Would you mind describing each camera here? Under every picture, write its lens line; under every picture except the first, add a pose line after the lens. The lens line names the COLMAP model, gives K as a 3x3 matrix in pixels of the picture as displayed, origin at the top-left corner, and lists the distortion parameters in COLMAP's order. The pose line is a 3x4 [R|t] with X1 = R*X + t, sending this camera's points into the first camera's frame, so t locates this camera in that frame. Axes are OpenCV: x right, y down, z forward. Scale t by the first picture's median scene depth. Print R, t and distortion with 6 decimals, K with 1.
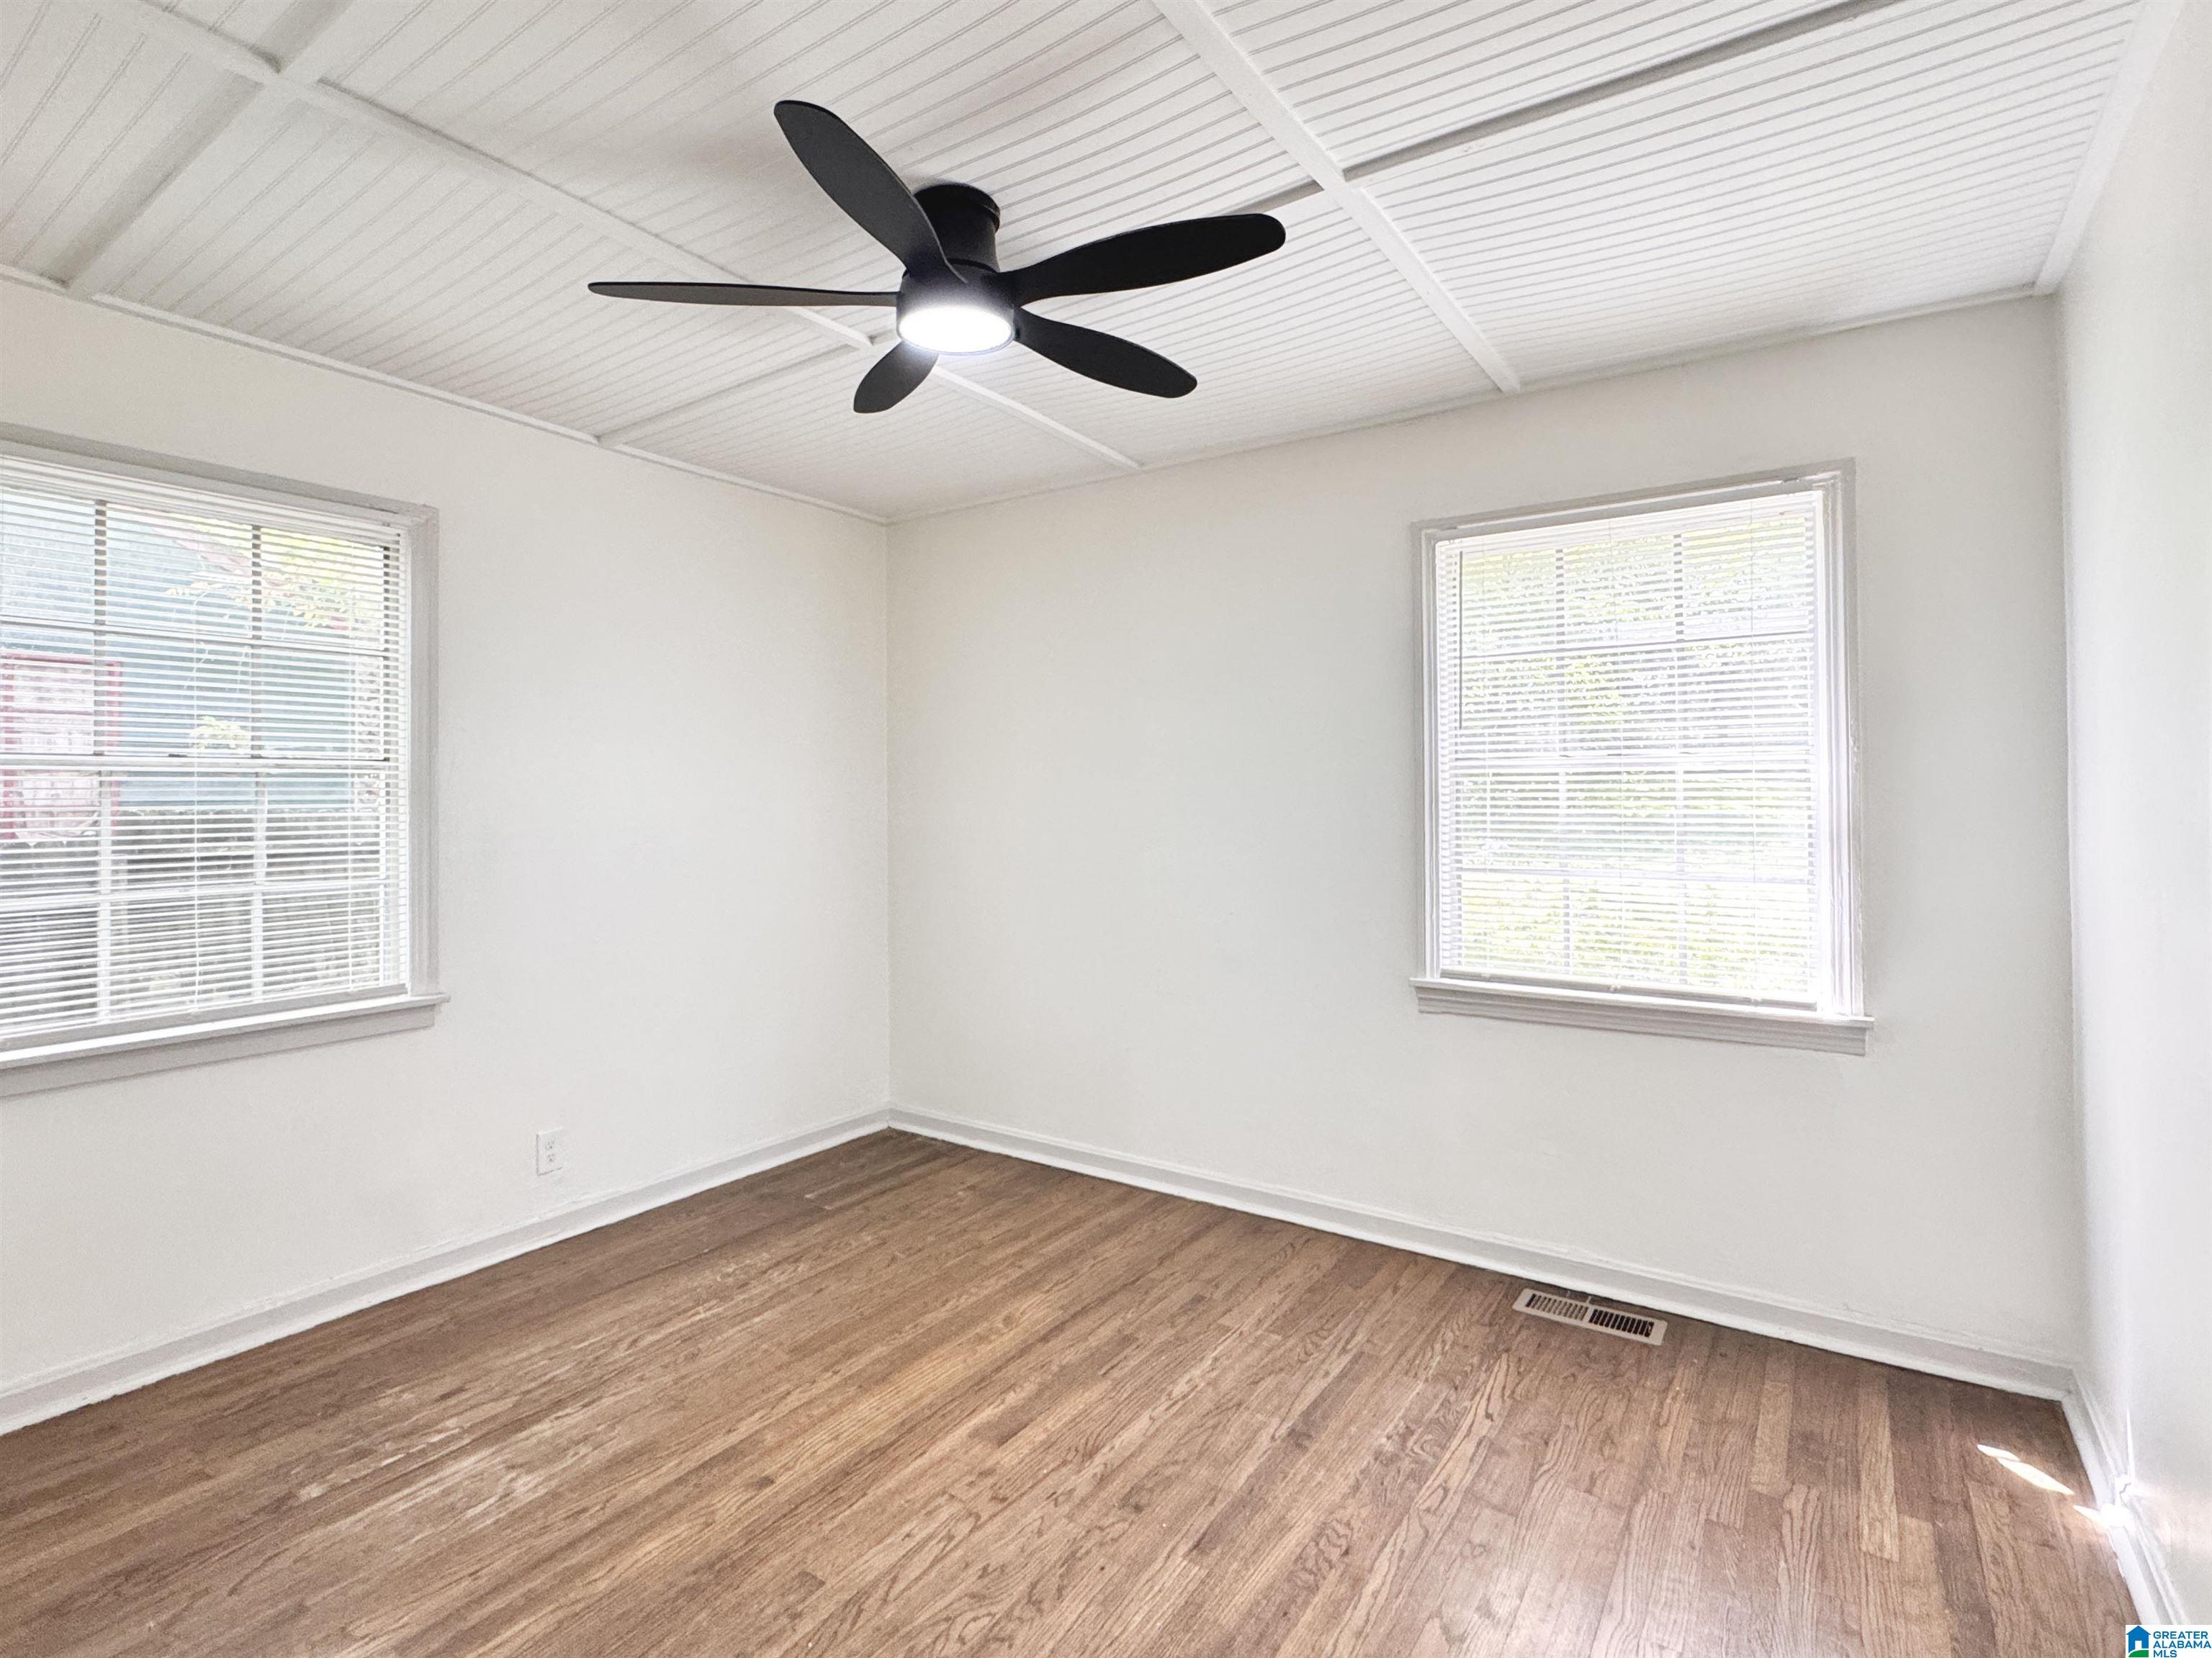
lens RADIAL K [[1047.8, 0, 1160.8], [0, 1047.8, 785.4], [0, 0, 1]] dist [-0.006247, 0.000897]
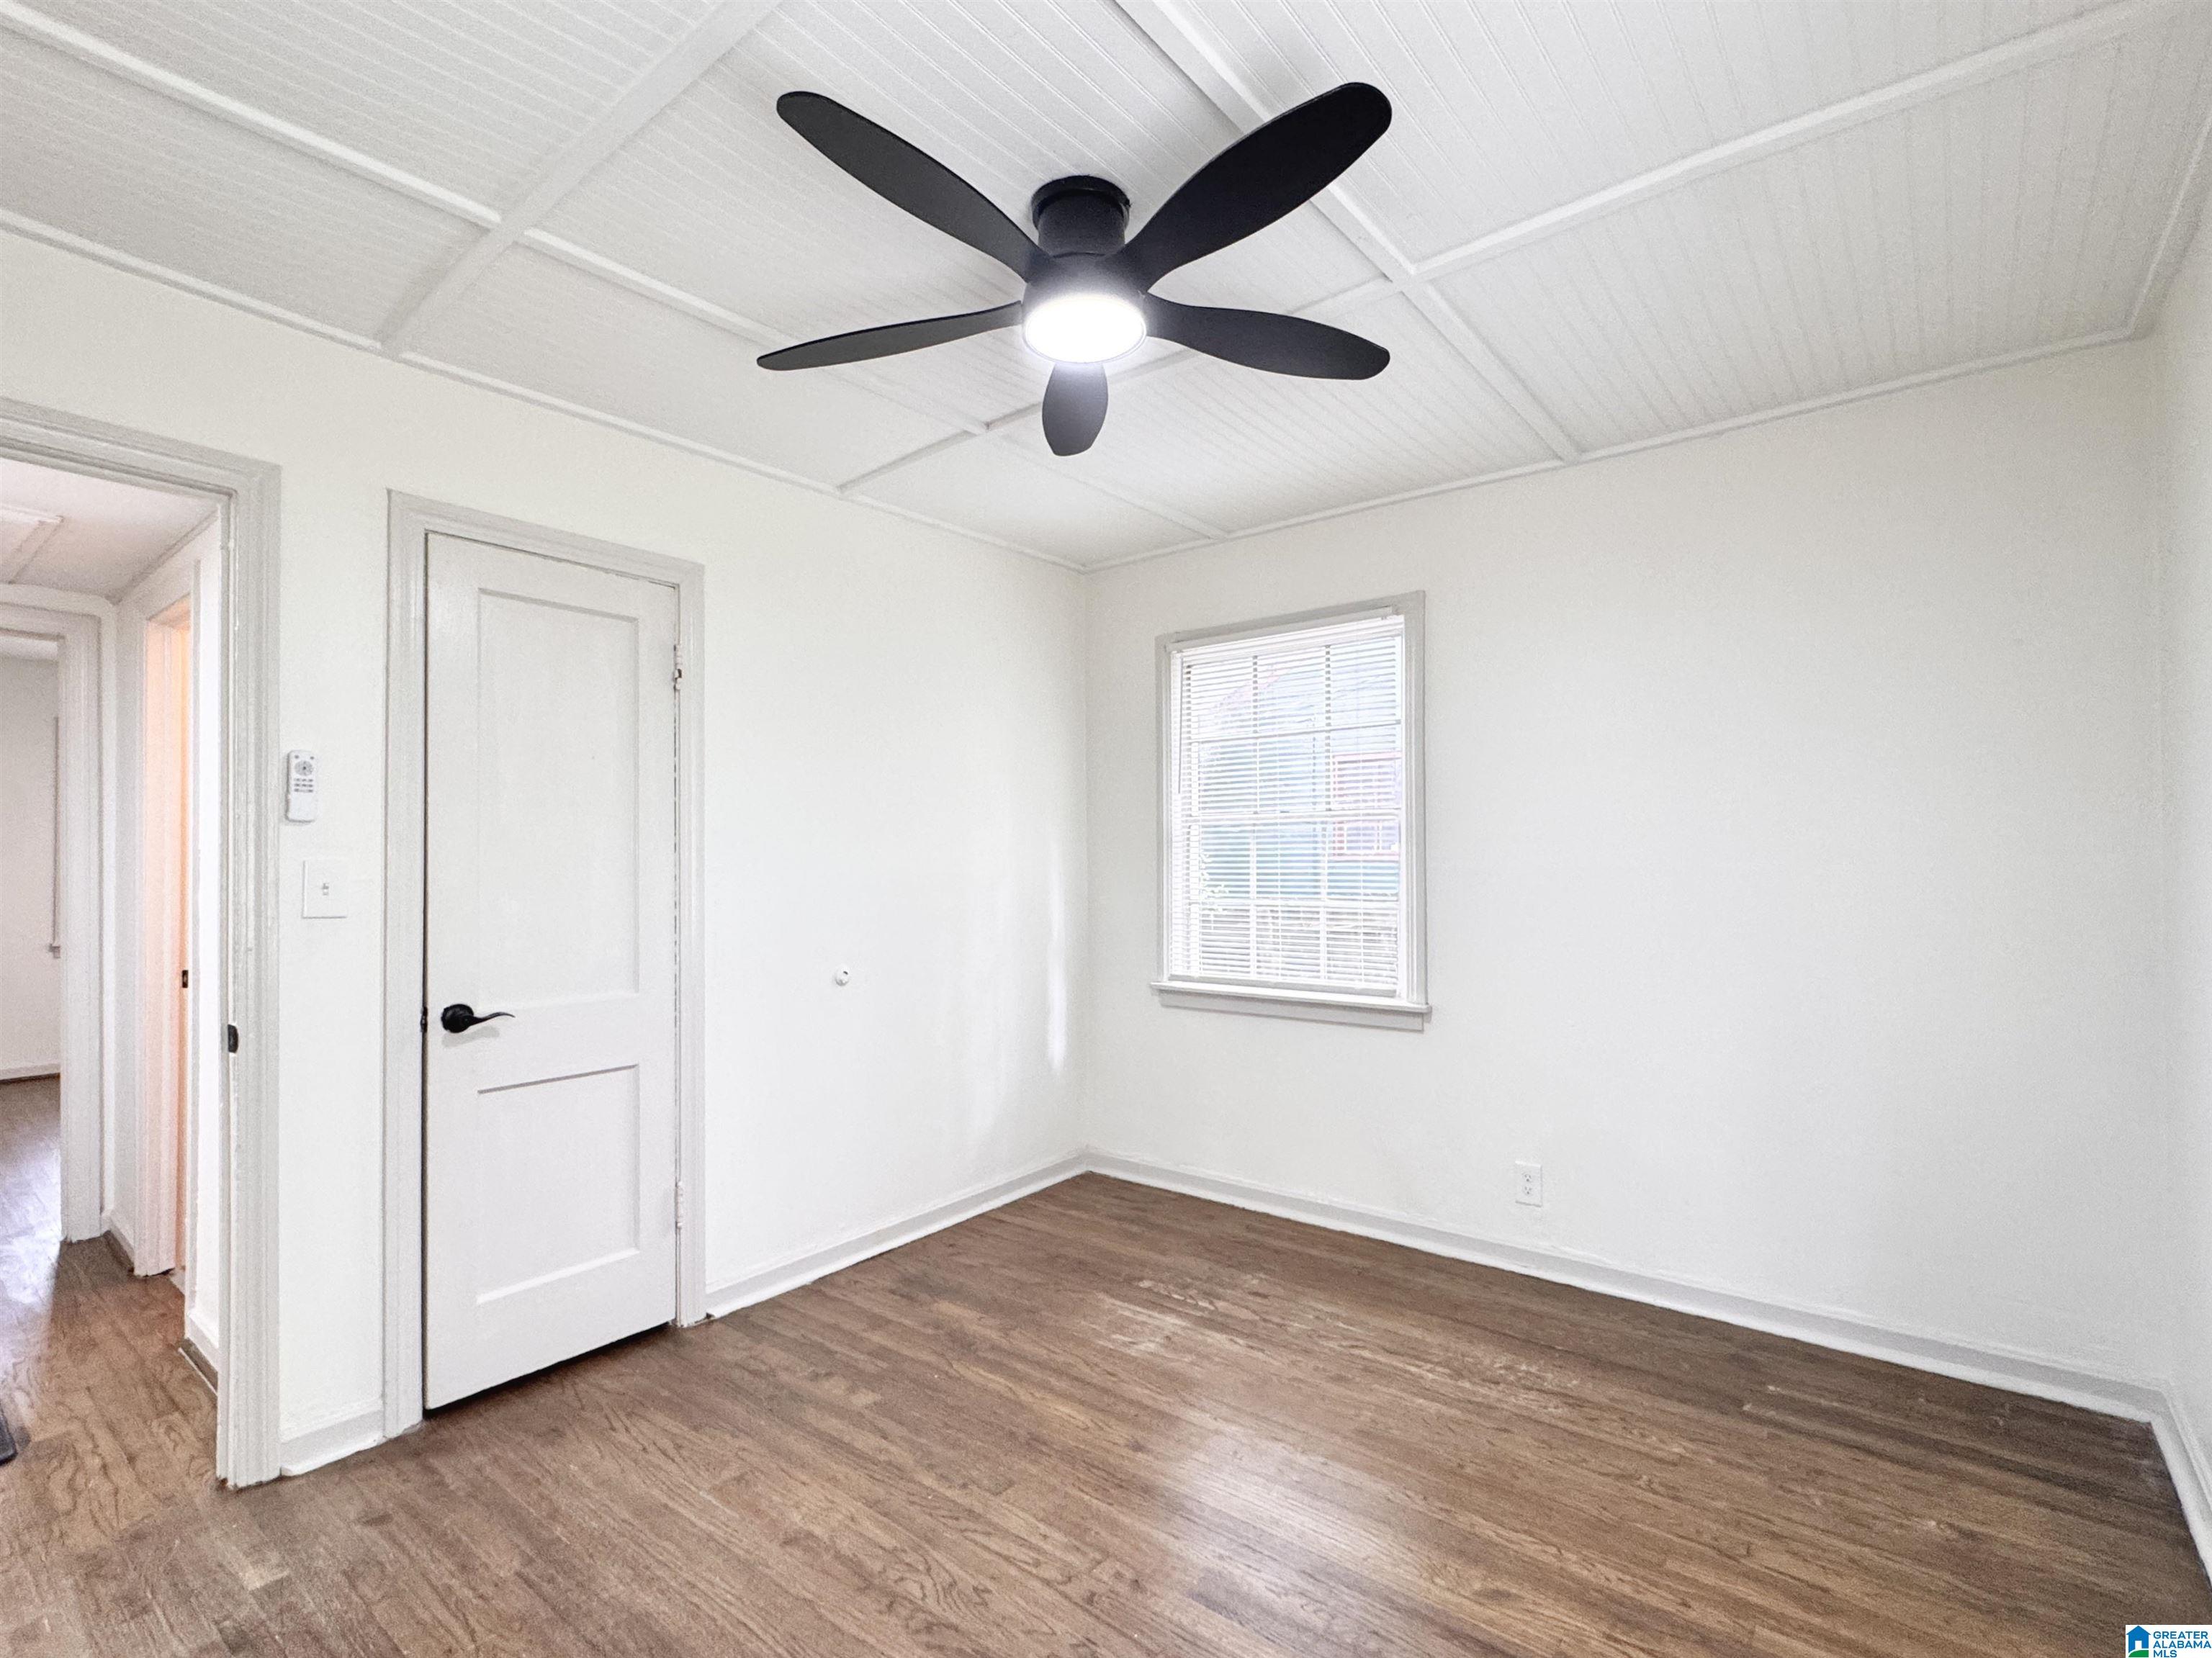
lens RADIAL K [[1047.8, 0, 1112.9], [0, 1047.8, 845.2], [0, 0, 1]] dist [-0.006247, 0.000897]
pose [[-0.098568, -0.010363, -0.995076, 0.593342], [0.013811, 0.999835, -0.011780, 0.033203], [0.995035, -0.014904, -0.098408, 0.882777]]
